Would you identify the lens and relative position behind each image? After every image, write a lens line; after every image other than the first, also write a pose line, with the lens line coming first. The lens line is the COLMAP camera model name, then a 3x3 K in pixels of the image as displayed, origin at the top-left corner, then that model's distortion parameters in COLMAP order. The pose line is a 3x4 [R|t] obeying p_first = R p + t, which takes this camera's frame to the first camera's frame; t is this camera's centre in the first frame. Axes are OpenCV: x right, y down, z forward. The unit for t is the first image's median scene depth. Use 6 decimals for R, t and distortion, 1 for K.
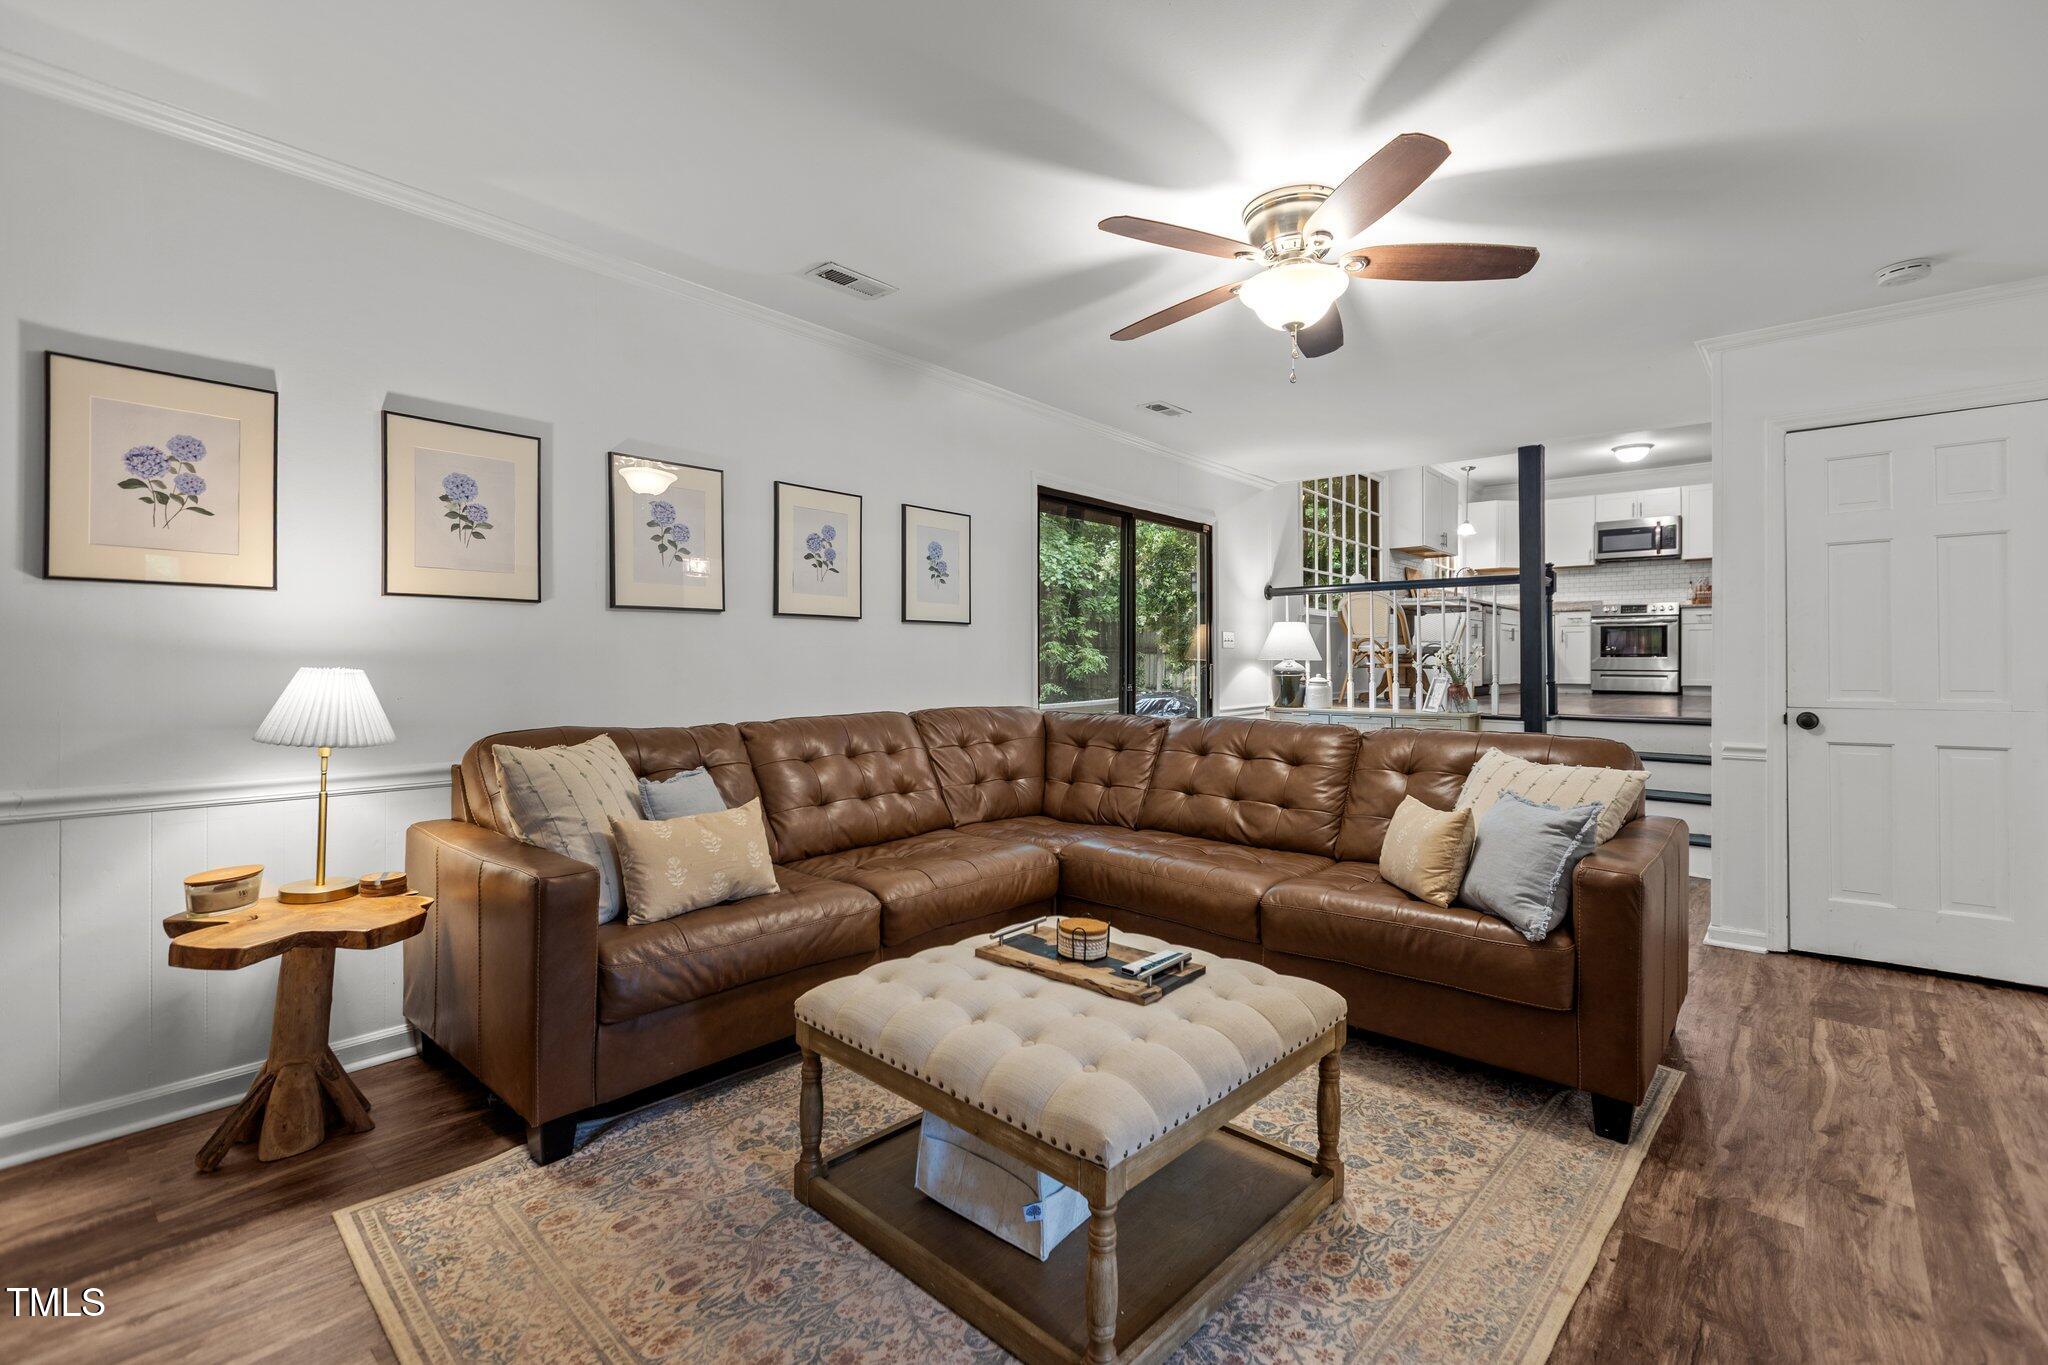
lens RADIAL K [[909.8, 0, 1030.3], [0, 909.8, 665.2], [0, 0, 1]] dist [-0.000445, -0.000283]
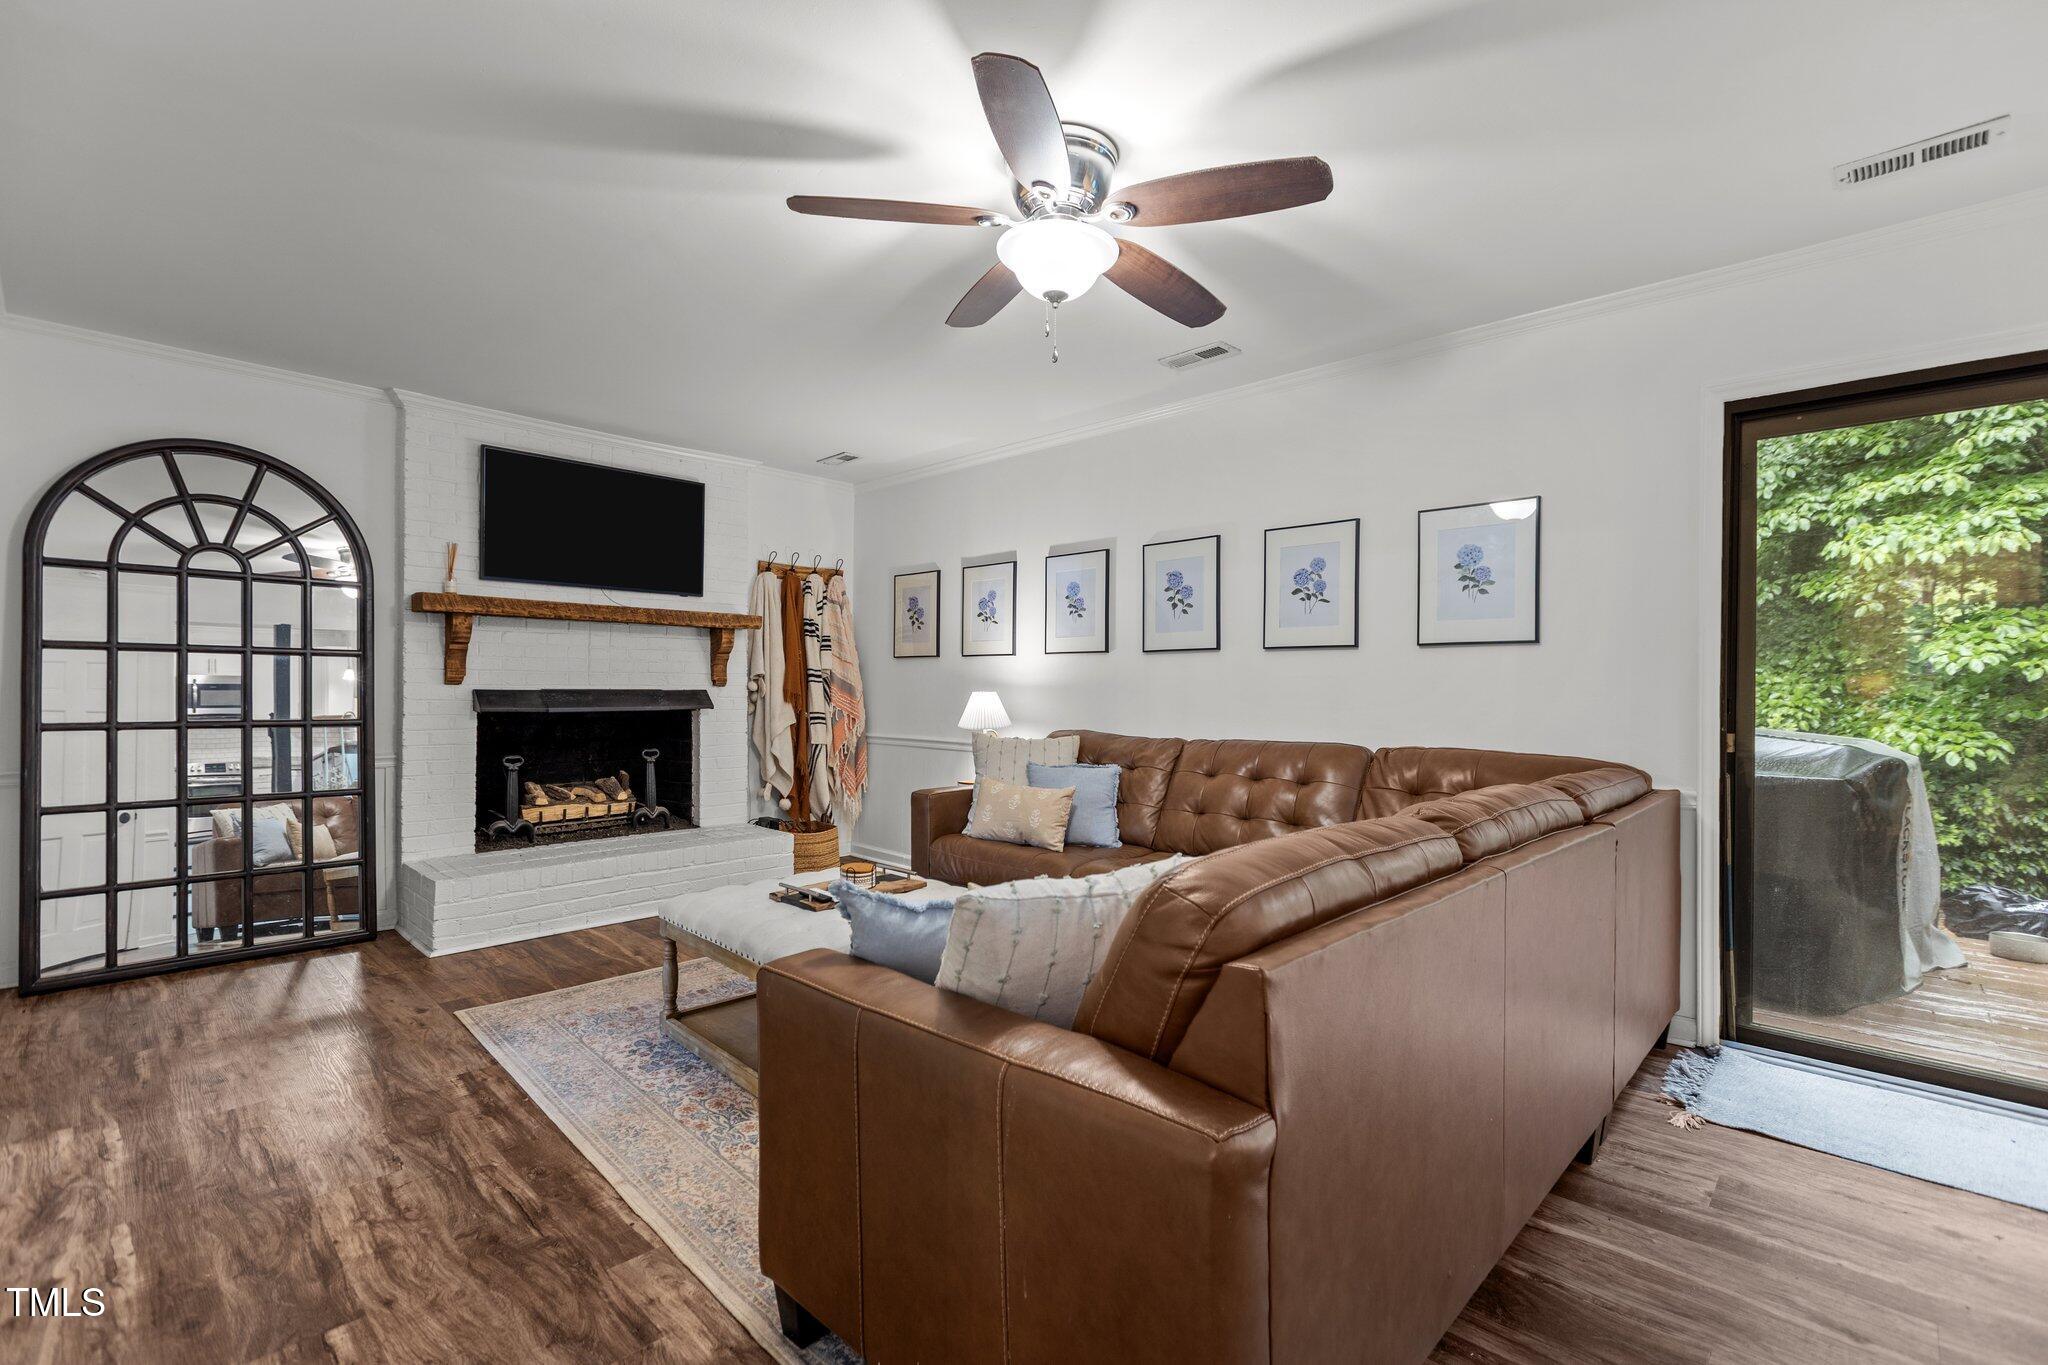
lens RADIAL K [[909.8, 0, 1028.1], [0, 909.8, 689.4], [0, 0, 1]] dist [-0.000445, -0.000283]
pose [[-0.044472, -0.001371, -0.999010, 0.474273], [-0.010050, 0.999949, -0.000925, -0.000527], [0.998960, 0.009999, -0.044484, 0.418645]]
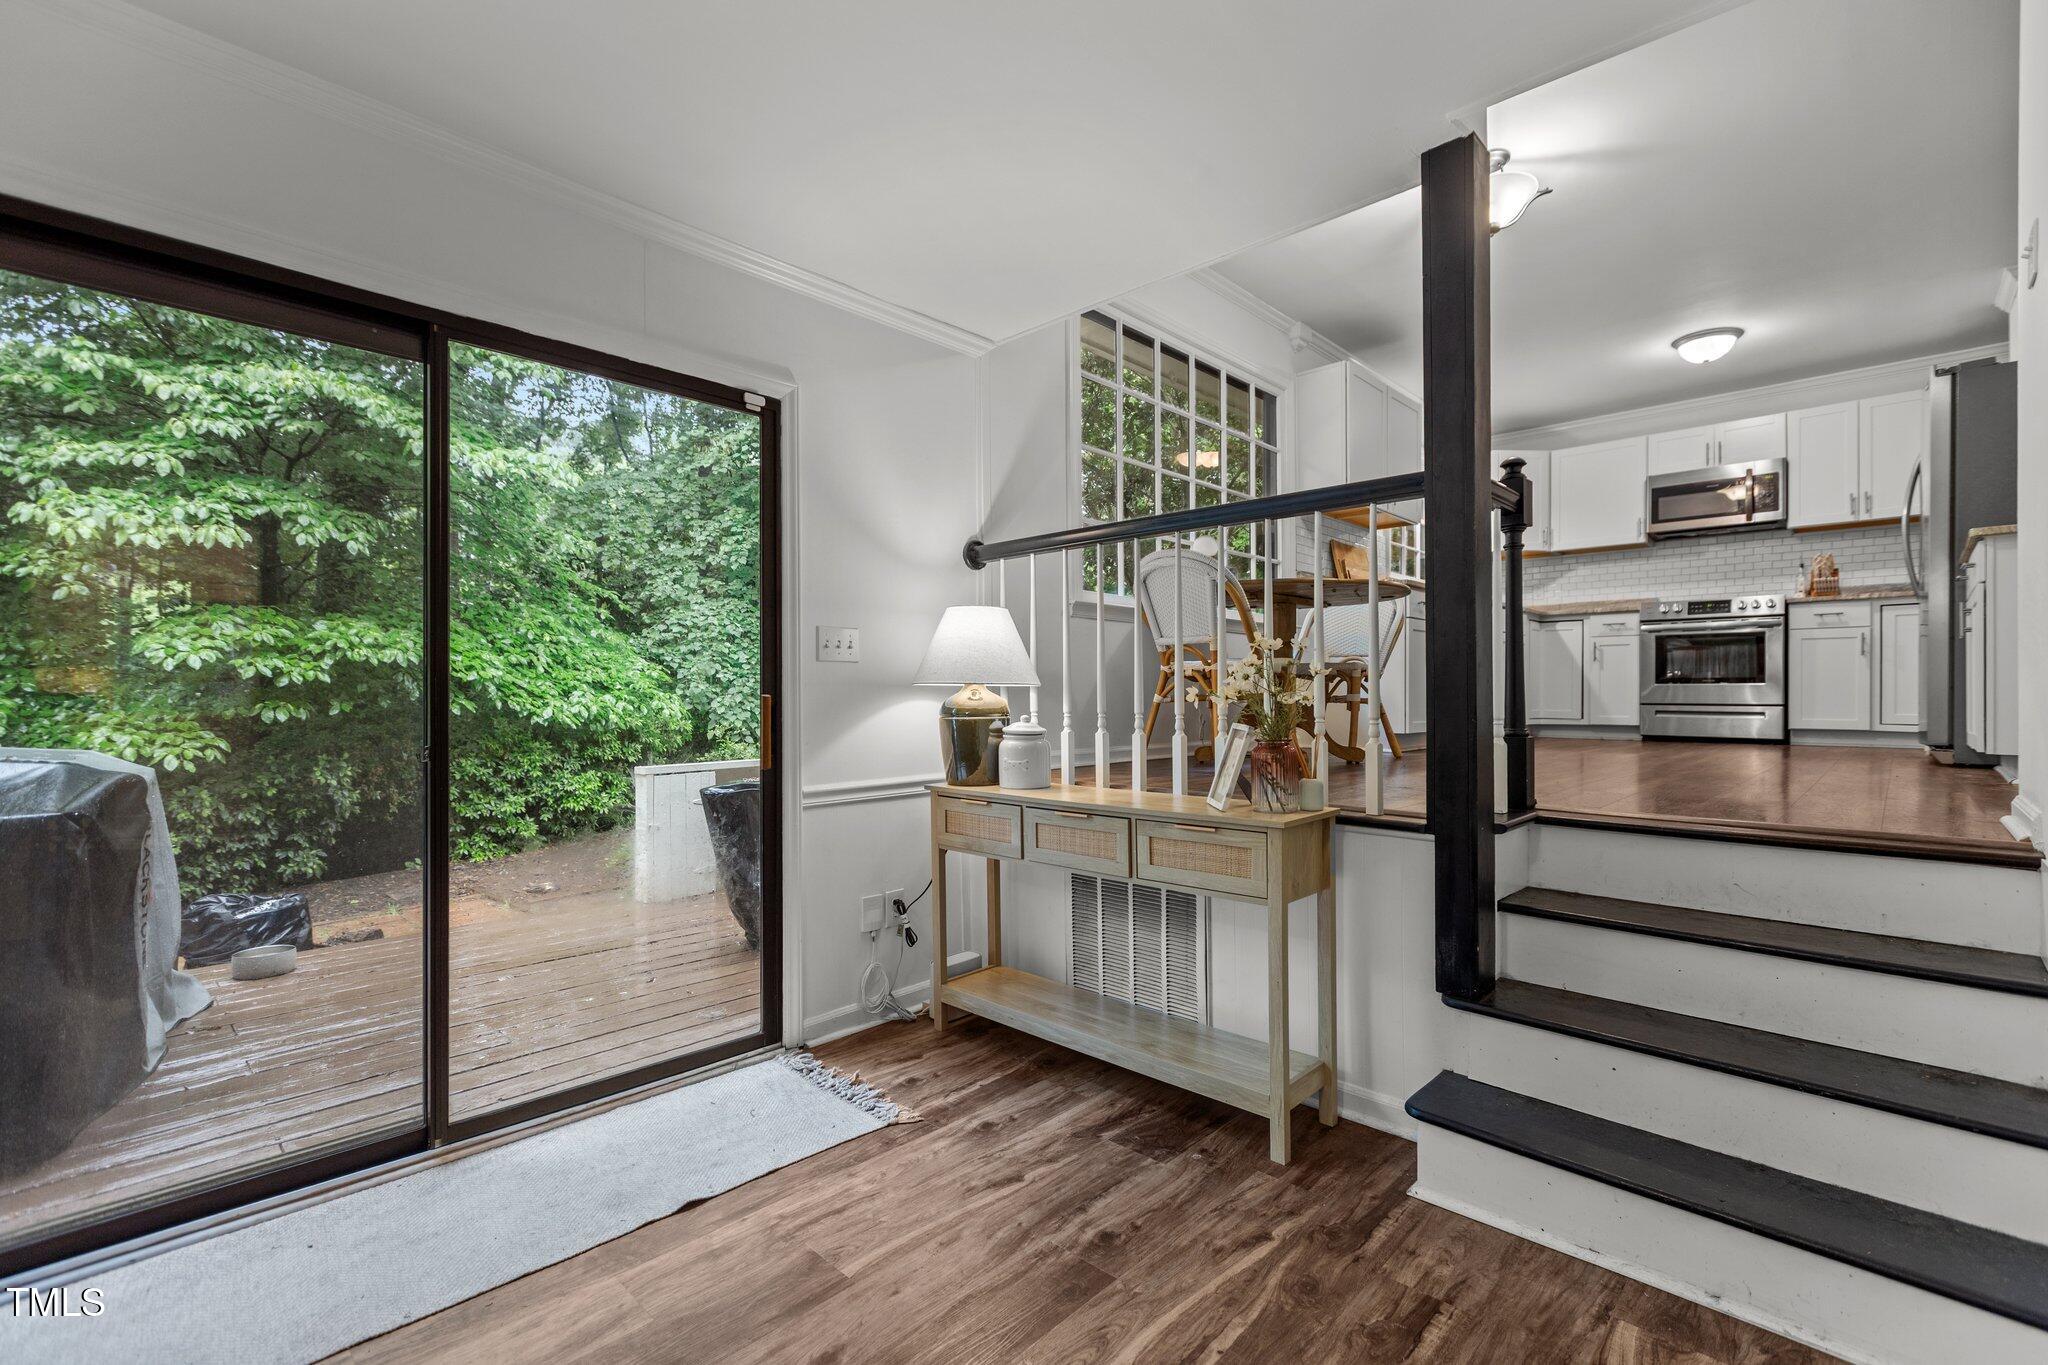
lens RADIAL K [[909.8, 0, 1031.4], [0, 909.8, 700.0], [0, 0, 1]] dist [-0.000445, -0.000283]
pose [[0.998776, -0.001305, -0.049453, 0.337851], [0.001438, 0.999995, 0.002670, 0.000325], [0.049449, -0.002737, 0.998773, 0.519542]]
